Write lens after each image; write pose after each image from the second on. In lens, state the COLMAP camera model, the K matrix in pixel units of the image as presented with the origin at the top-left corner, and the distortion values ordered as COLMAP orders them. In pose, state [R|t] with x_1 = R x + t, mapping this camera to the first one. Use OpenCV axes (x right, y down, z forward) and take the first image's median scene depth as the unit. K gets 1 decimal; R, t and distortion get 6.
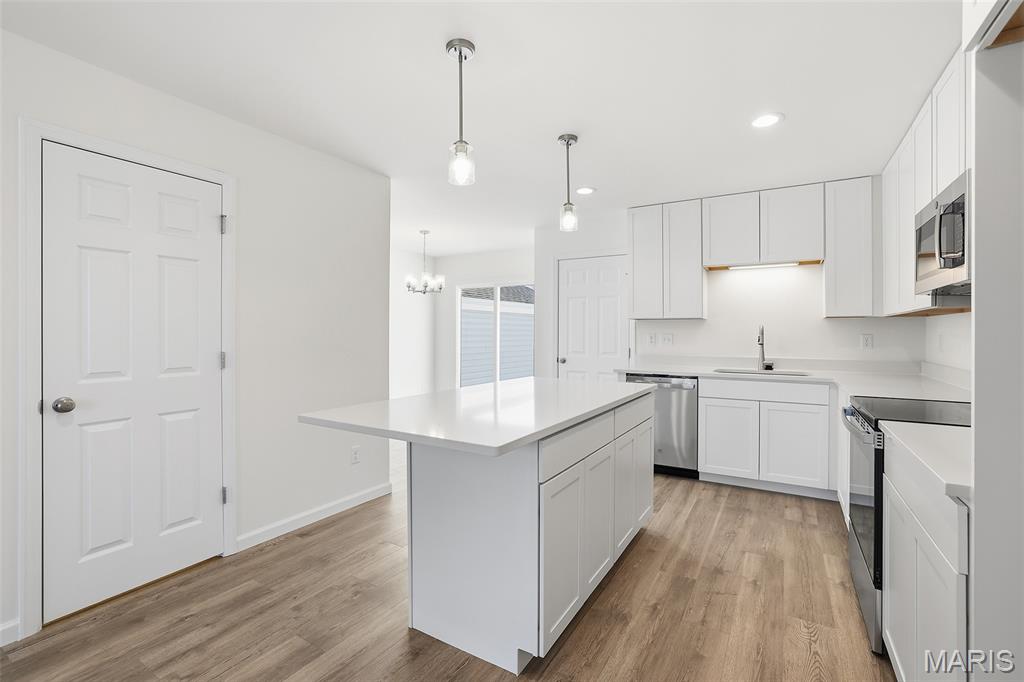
lens RADIAL K [[455.3, 0, 511.5], [0, 455.3, 332.8], [0, 0, 1]] dist [-0.030255, 0.000243]
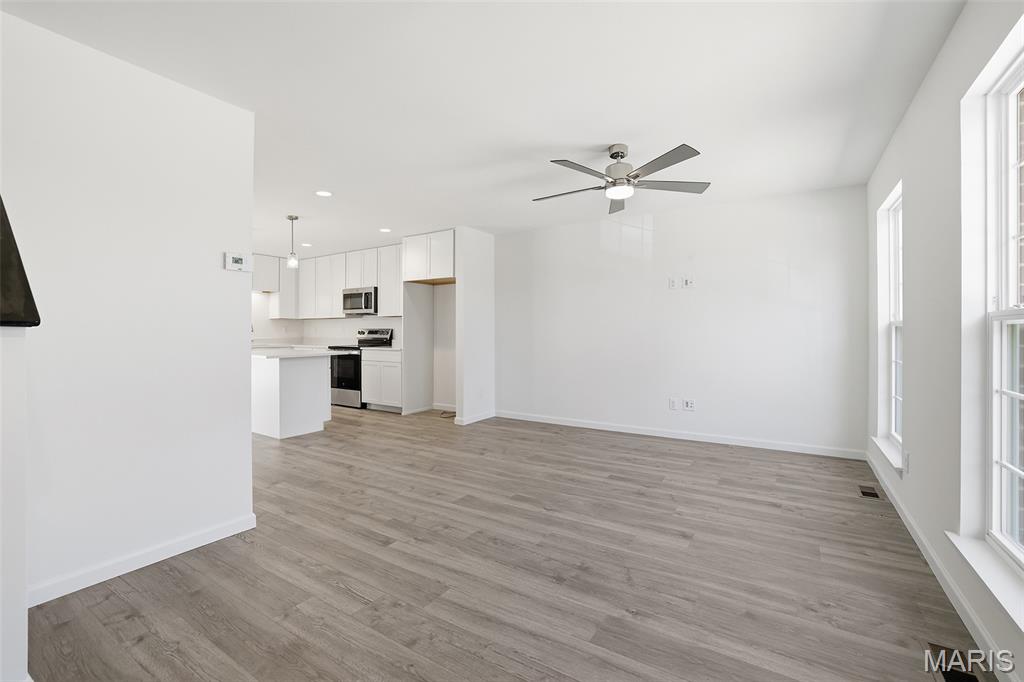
lens RADIAL K [[437.4, 0, 496.4], [0, 437.4, 333.9], [0, 0, 1]] dist [-0.017071, 0.000113]
pose [[0.039762, -0.005200, 0.999196, -1.557392], [-0.003109, 0.999981, 0.005328, 0.028569], [-0.999204, -0.003319, 0.039745, -0.169581]]
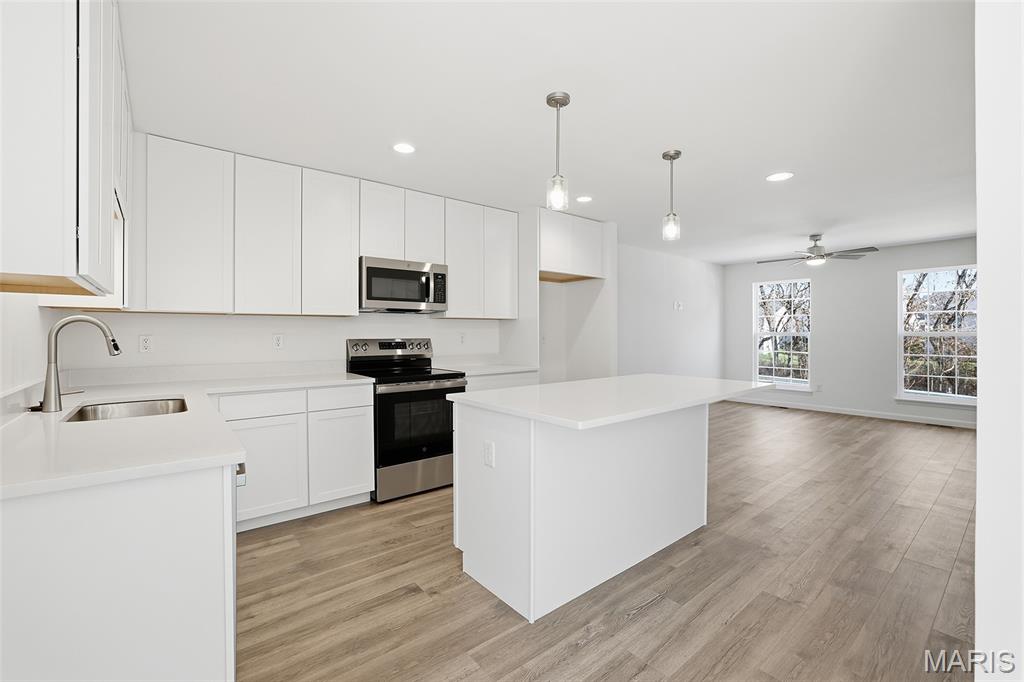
lens RADIAL K [[437.6, 0, 512.0], [0, 437.6, 341.0], [0, 0, 1]] dist [-0.045331, -0.000024]
pose [[-0.945614, -0.004206, 0.325264, -0.046349], [0.001000, 0.999874, 0.015839, 0.003572], [-0.325290, 0.015303, -0.945491, 1.566737]]
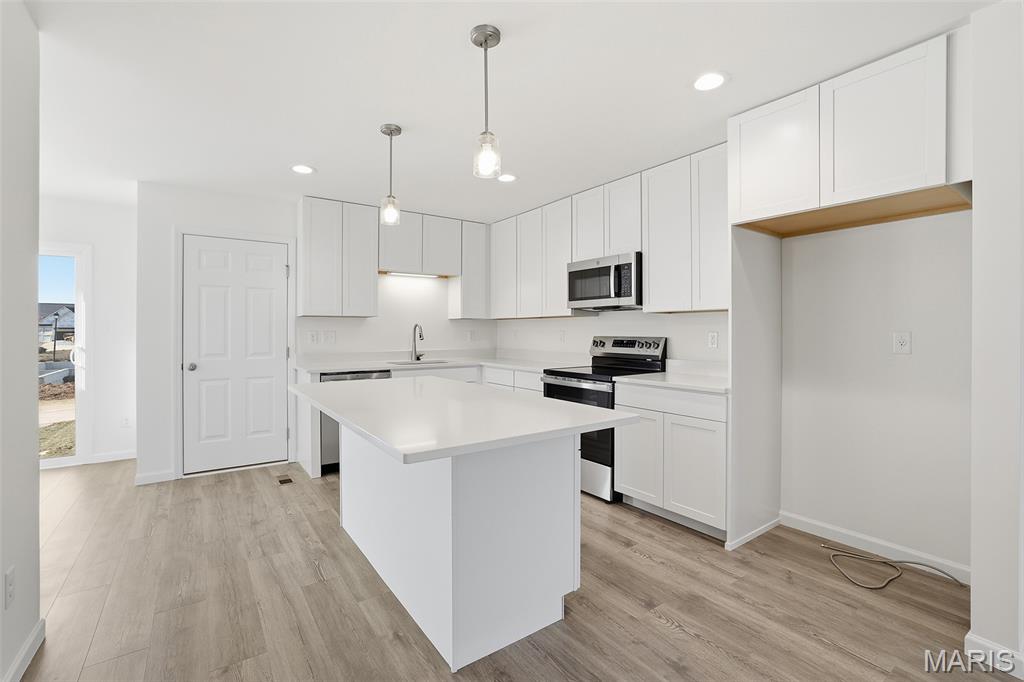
lens RADIAL K [[455.3, 0, 511.5], [0, 455.3, 332.8], [0, 0, 1]] dist [-0.030255, 0.000243]
pose [[0.393744, -0.005284, 0.919205, -0.581934], [-0.001037, 0.999980, 0.006193, -0.000784], [-0.919219, -0.003392, 0.393731, 0.346658]]
